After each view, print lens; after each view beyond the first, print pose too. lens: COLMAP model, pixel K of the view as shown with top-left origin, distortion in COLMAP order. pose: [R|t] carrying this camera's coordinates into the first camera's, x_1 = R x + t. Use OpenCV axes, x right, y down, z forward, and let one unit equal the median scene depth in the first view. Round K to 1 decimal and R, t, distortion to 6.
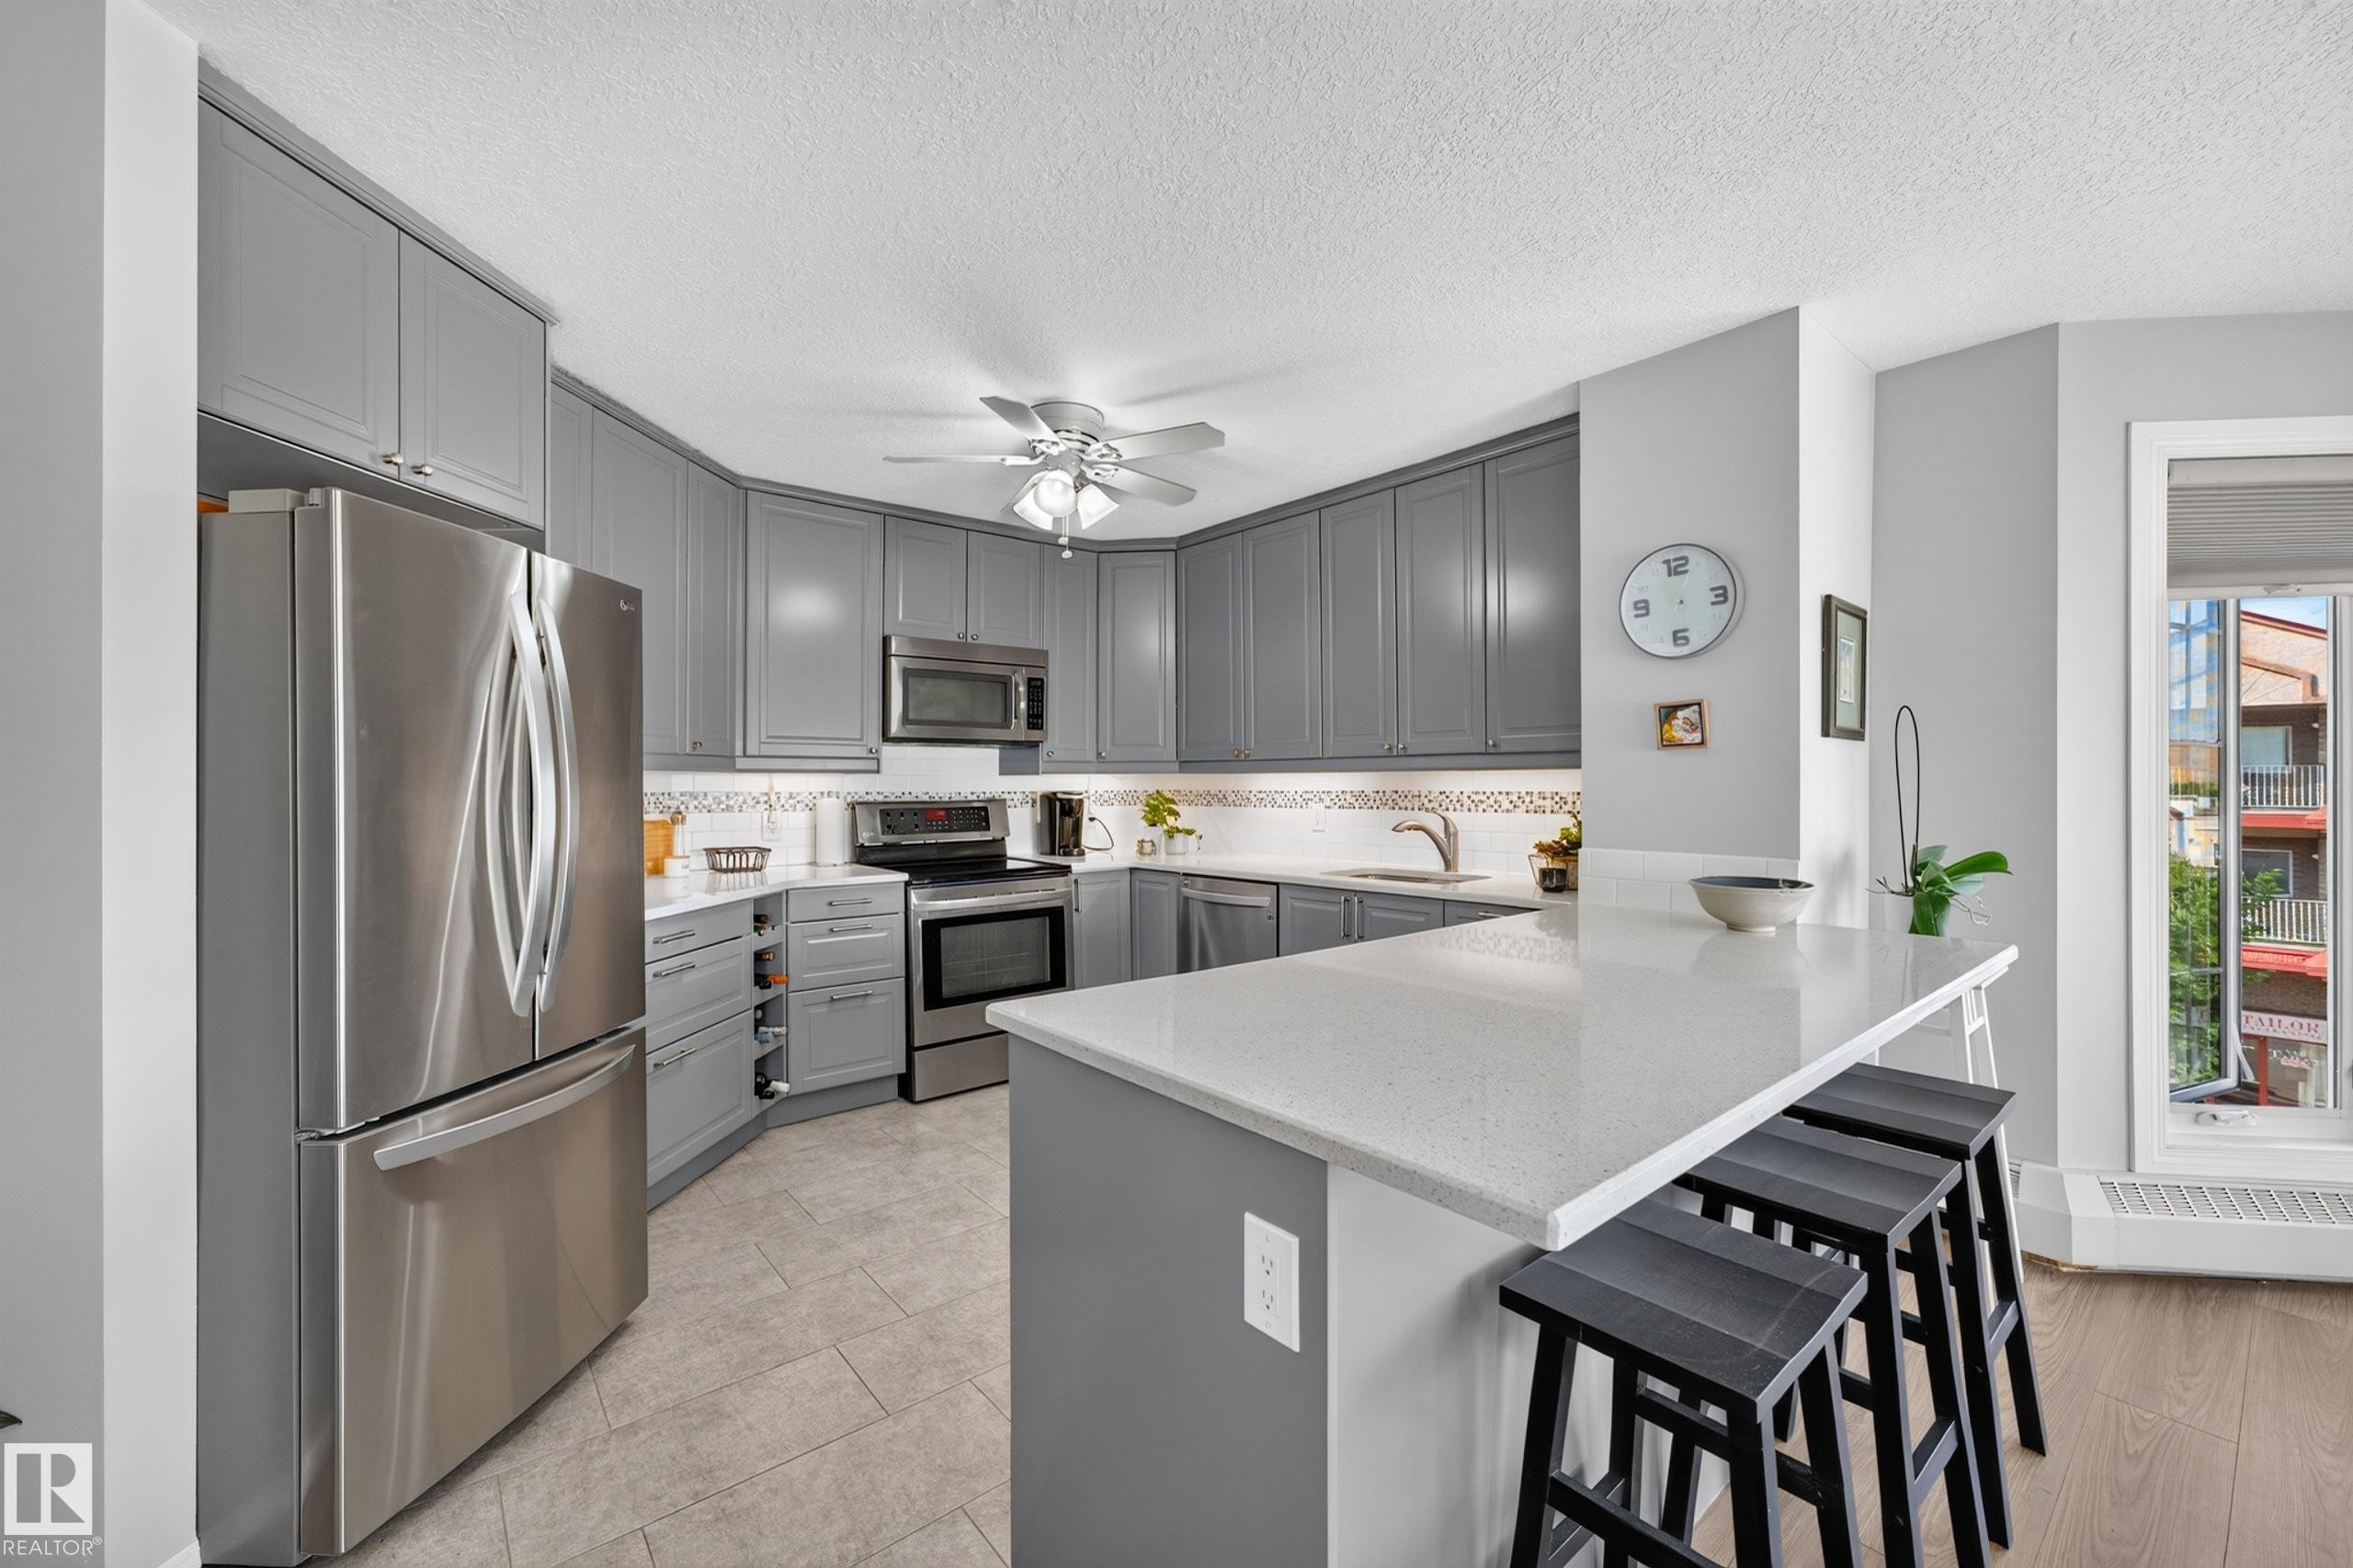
lens RADIAL K [[946.4, 0, 1175.6], [0, 946.4, 786.7], [0, 0, 1]] dist [-0.007510, 0.005574]
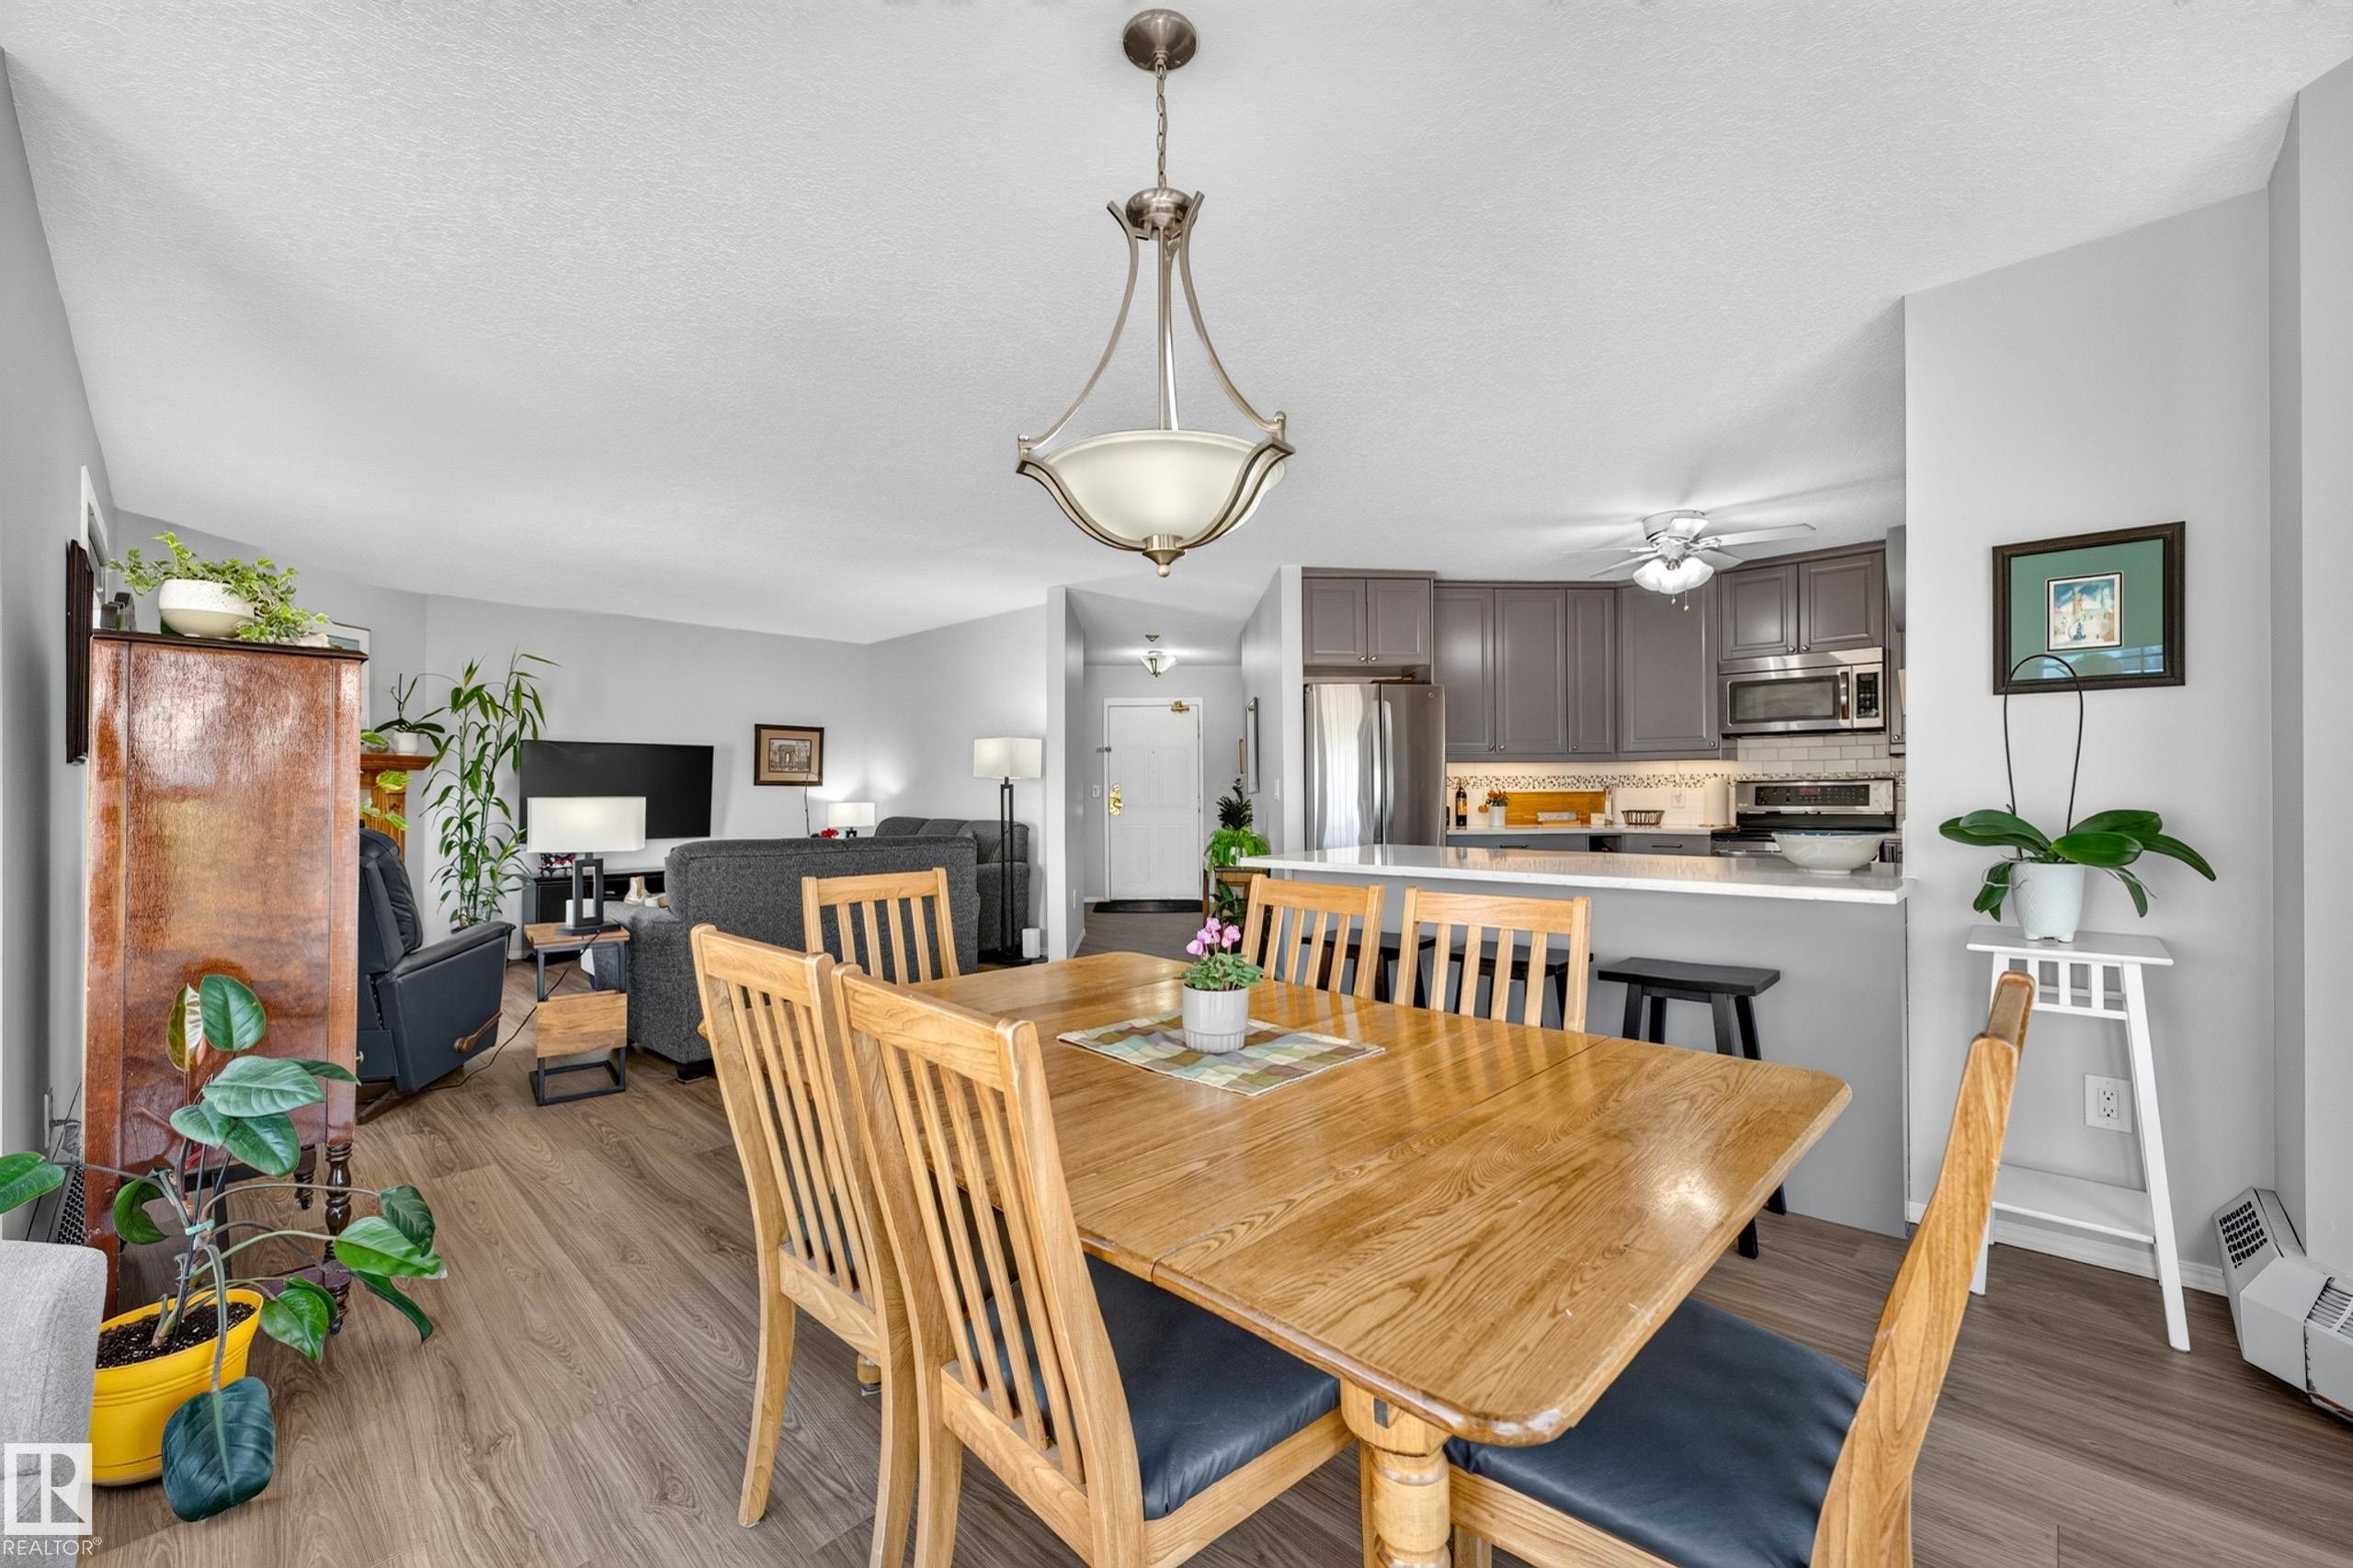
lens RADIAL K [[946.4, 0, 1167.6], [0, 946.4, 784.4], [0, 0, 1]] dist [-0.007510, 0.005574]
pose [[0.115878, -0.003442, -0.993258, 1.273729], [0.002929, 0.999991, -0.003123, 0.033622], [0.993259, -0.002548, 0.115887, 0.022952]]
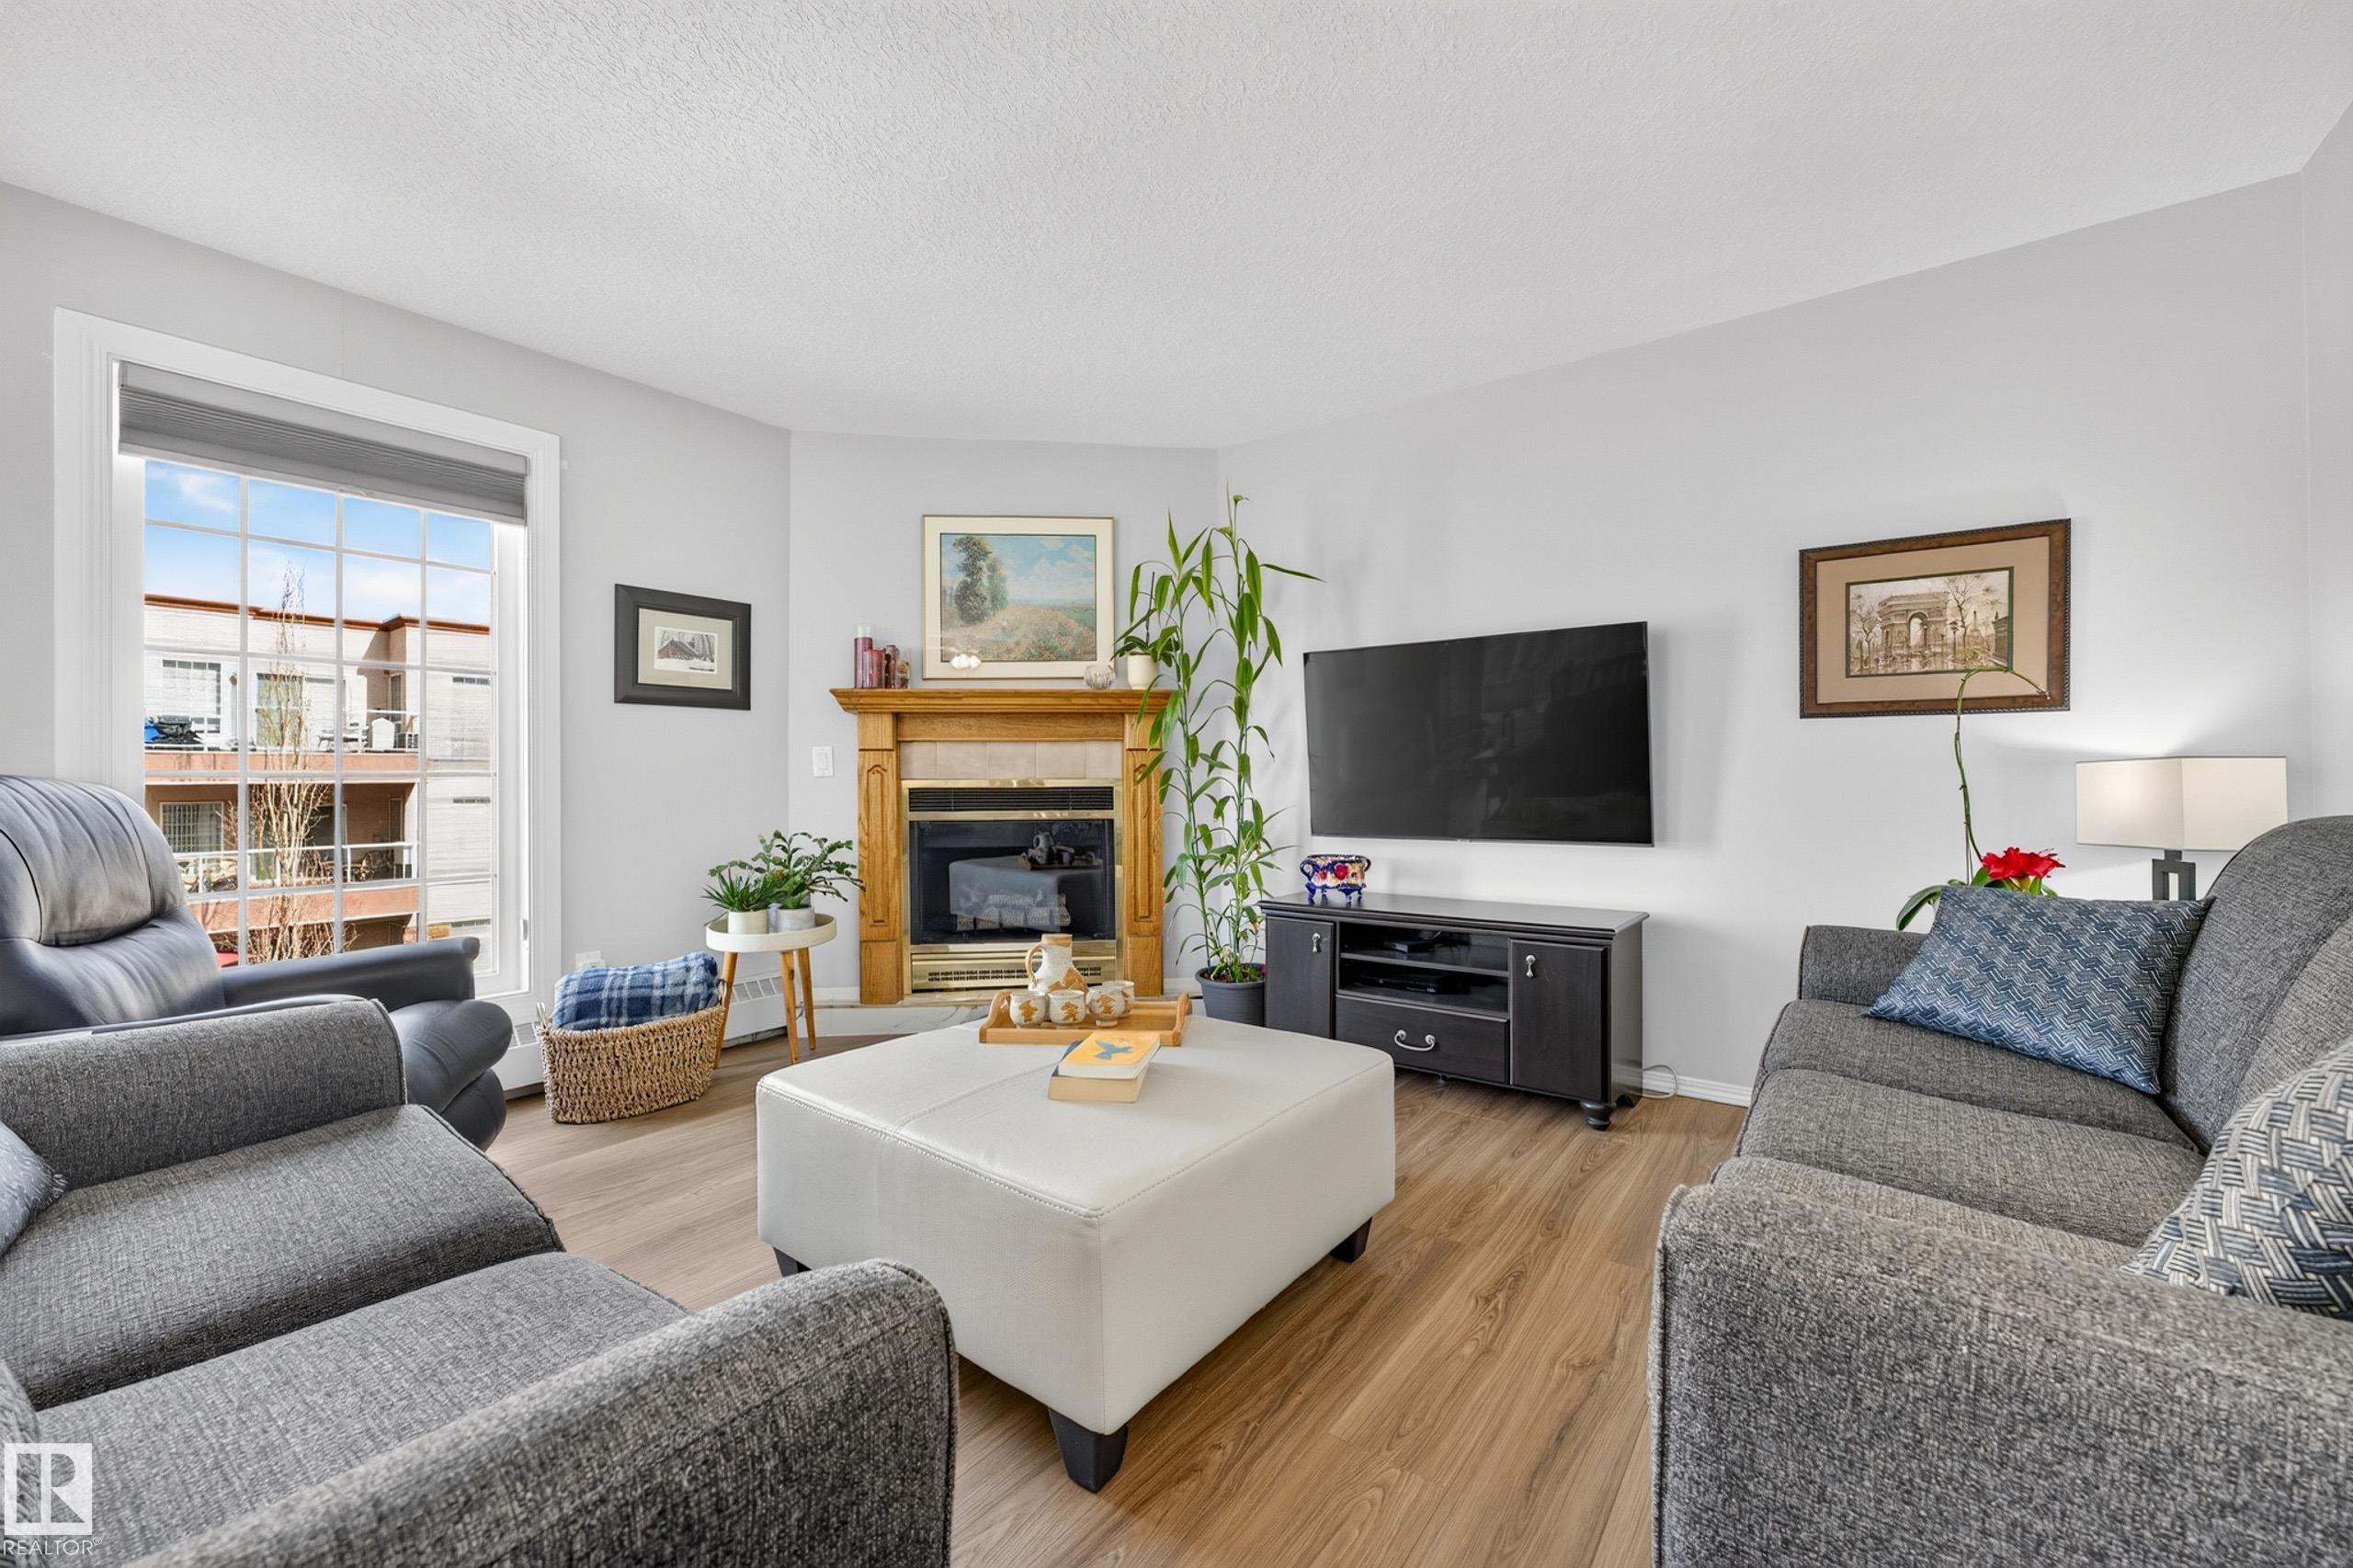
lens RADIAL K [[946.4, 0, 1187.3], [0, 946.4, 767.3], [0, 0, 1]] dist [-0.007510, 0.005574]
pose [[-0.971568, 0.007655, -0.236639, -0.570378], [0.010219, 0.999902, -0.009610, 0.078682], [0.236542, -0.011755, -0.971550, -0.015603]]
